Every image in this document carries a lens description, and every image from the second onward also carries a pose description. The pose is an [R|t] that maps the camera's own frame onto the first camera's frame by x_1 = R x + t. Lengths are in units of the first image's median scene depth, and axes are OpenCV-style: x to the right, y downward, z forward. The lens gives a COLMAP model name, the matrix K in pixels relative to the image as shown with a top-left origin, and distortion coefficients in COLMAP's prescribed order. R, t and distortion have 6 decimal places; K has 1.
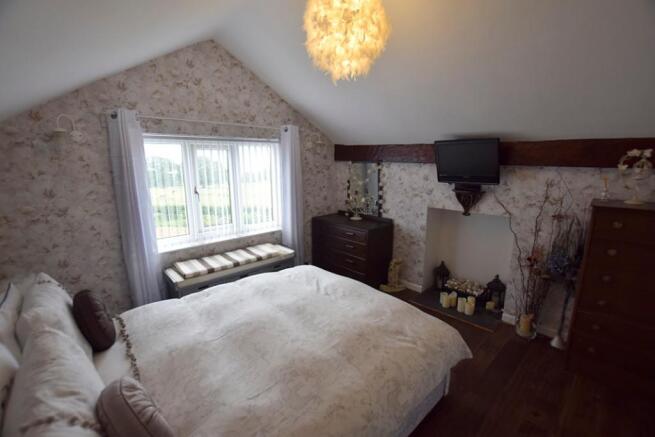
lens RADIAL K [[287.7, 0, 331.0], [0, 287.7, 219.0], [0, 0, 1]] dist [-0.033434, 0.002776]
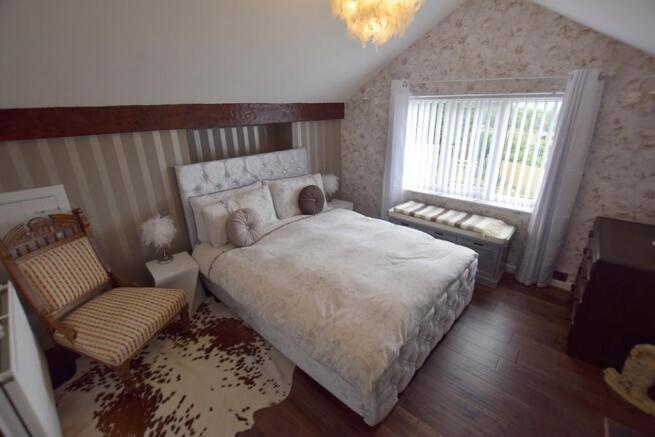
lens RADIAL K [[287.7, 0, 329.4], [0, 287.7, 216.9], [0, 0, 1]] dist [-0.033434, 0.002776]
pose [[0.100039, 0.352661, -0.930388, 0.651604], [-0.186687, 0.925125, 0.330593, -0.139274], [0.977313, 0.140620, 0.158386, 0.455464]]
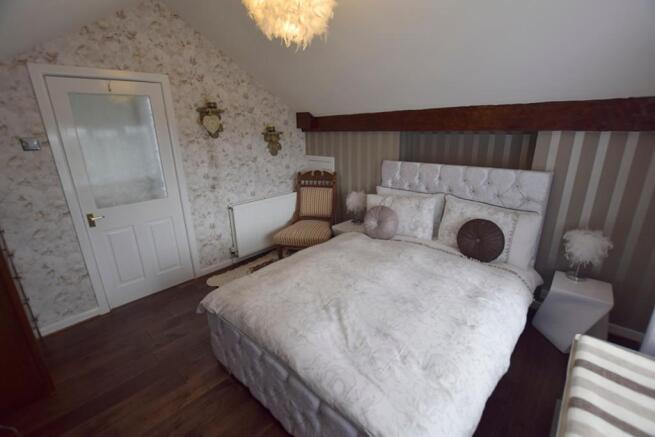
lens RADIAL K [[287.7, 0, 325.7], [0, 287.7, 218.1], [0, 0, 1]] dist [-0.033434, 0.002776]
pose [[-0.994942, 0.076671, -0.064897, 0.010271], [0.033410, 0.861871, 0.506027, -0.298429], [0.094731, 0.501299, -0.860073, 1.227745]]
